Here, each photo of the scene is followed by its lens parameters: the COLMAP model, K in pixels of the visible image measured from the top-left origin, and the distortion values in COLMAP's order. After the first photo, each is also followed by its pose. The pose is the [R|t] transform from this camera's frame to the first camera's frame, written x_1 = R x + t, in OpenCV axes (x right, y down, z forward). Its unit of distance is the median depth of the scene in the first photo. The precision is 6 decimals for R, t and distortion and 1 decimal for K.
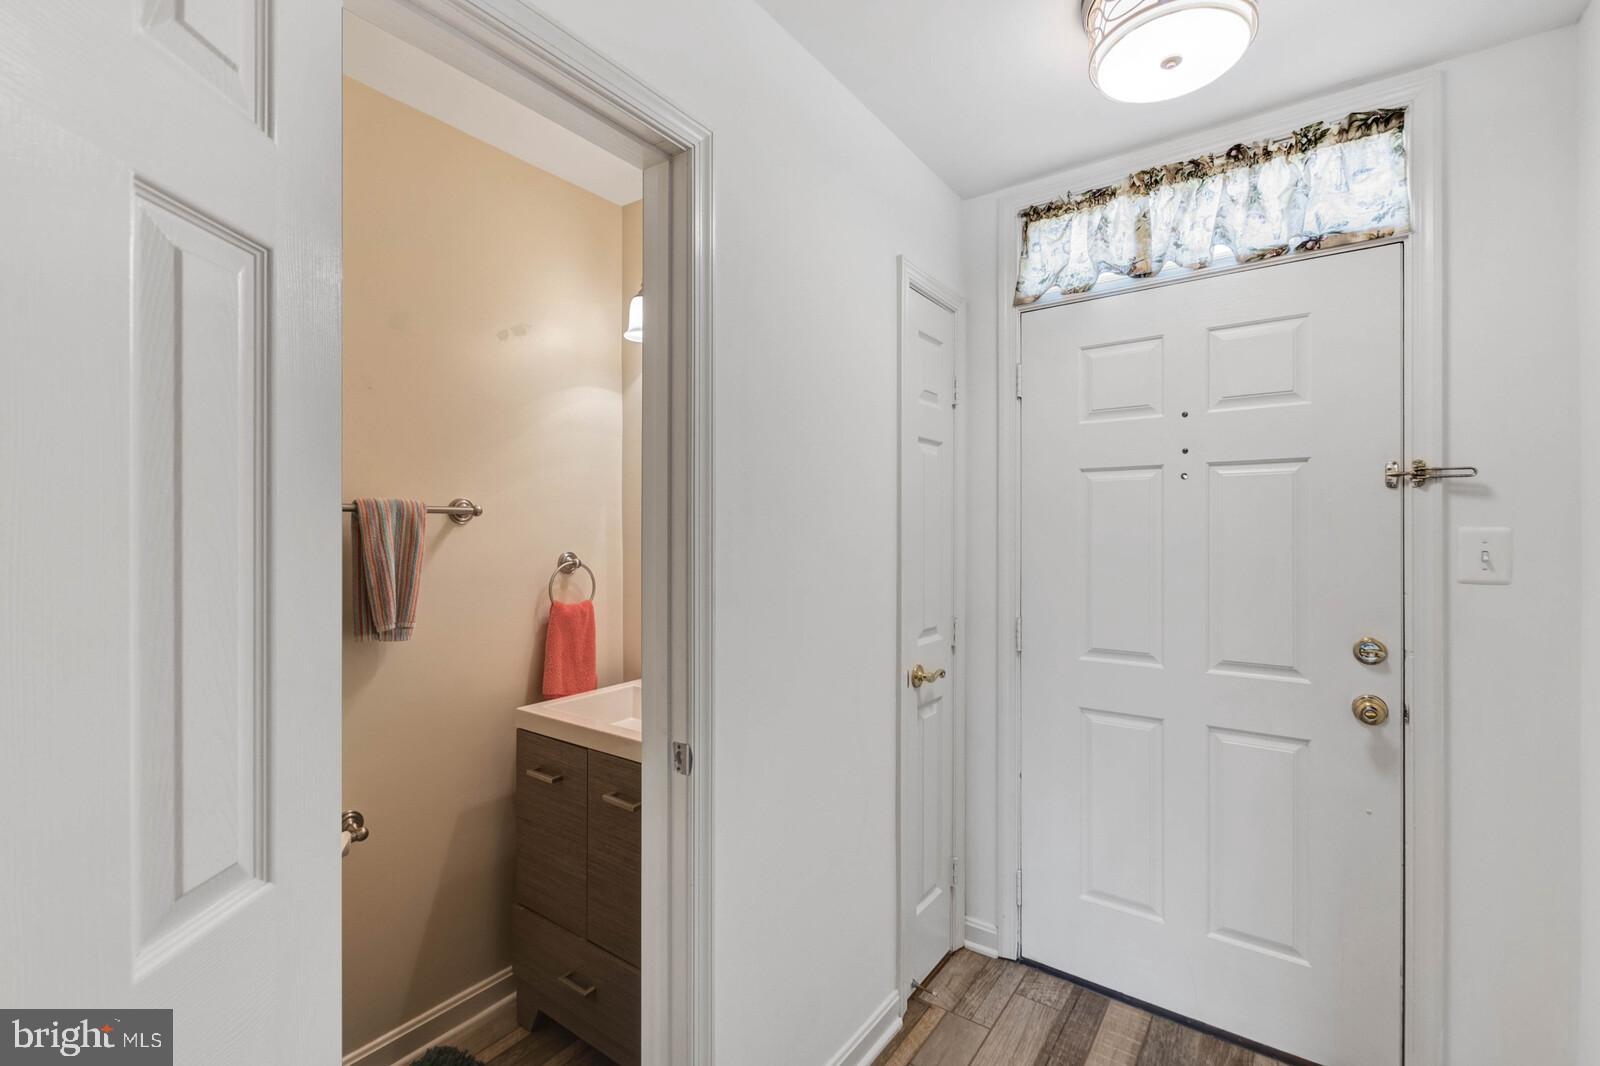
lens RADIAL K [[707.6, 0, 816.5], [0, 707.6, 527.8], [0, 0, 1]] dist [-0.001079, -0.000938]
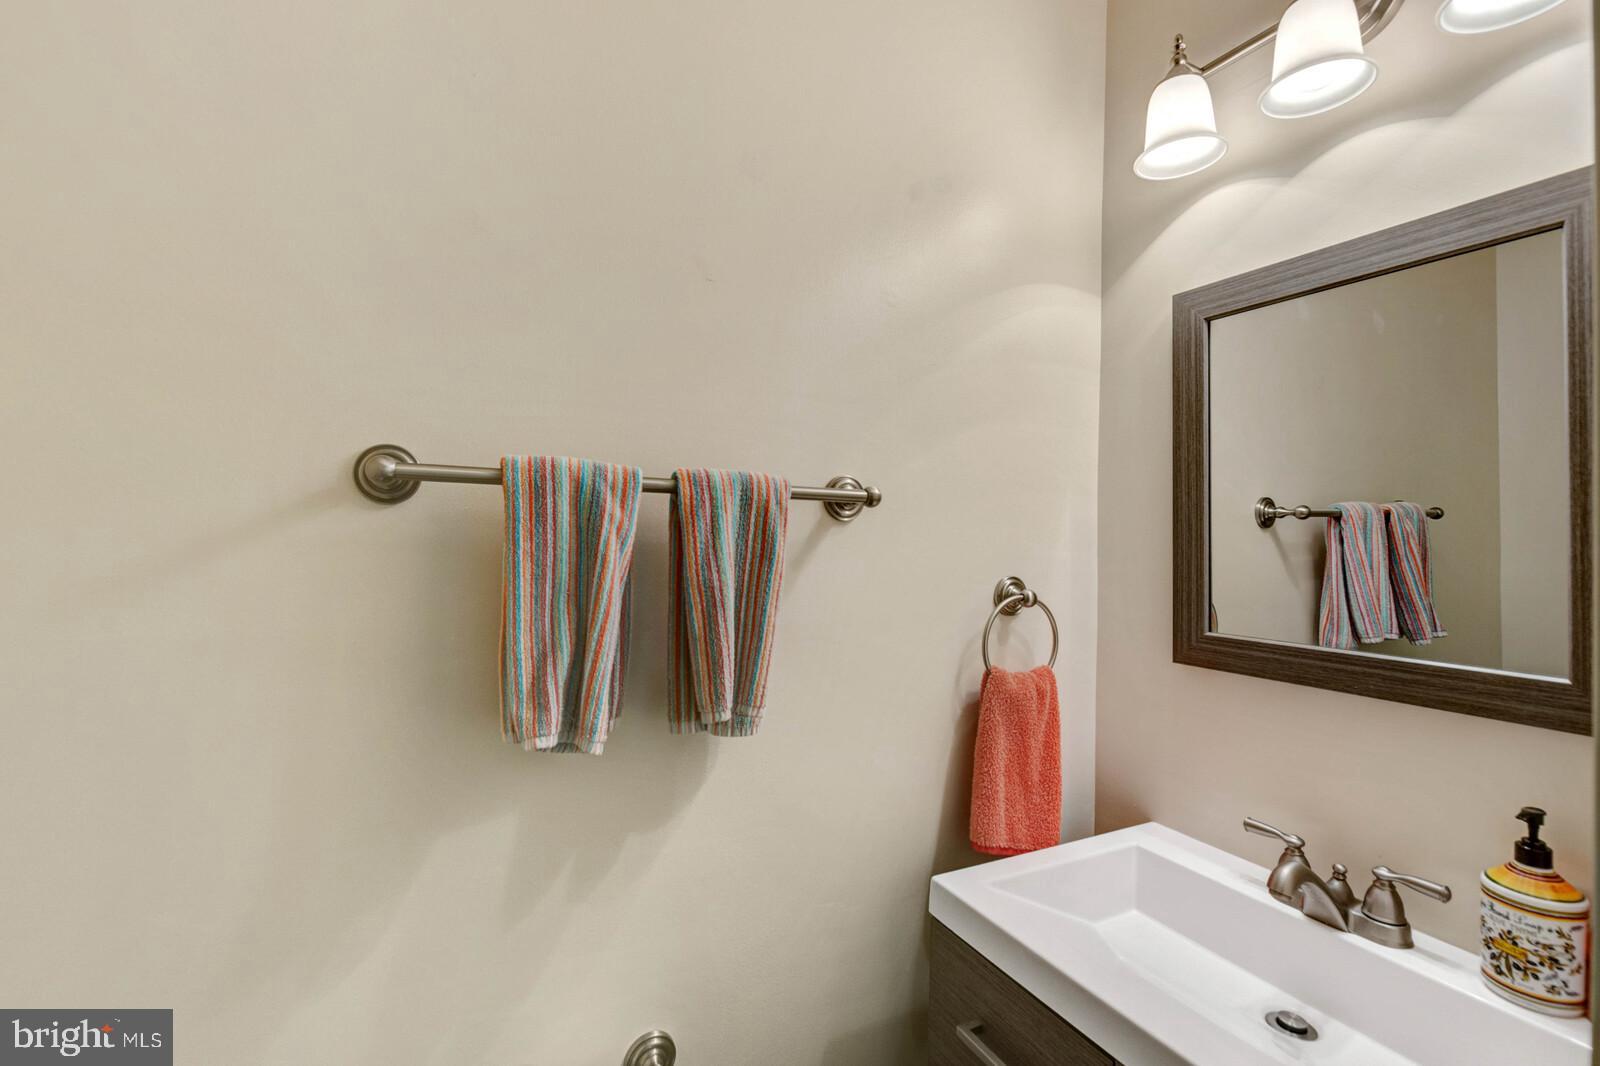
lens RADIAL K [[707.6, 0, 799.1], [0, 707.6, 531.1], [0, 0, 1]] dist [-0.001079, -0.000938]
pose [[0.883000, 0.024659, -0.468725, -0.290241], [-0.025766, 0.999660, 0.004053, 0.001416], [0.468666, 0.008498, 0.883335, 0.524383]]
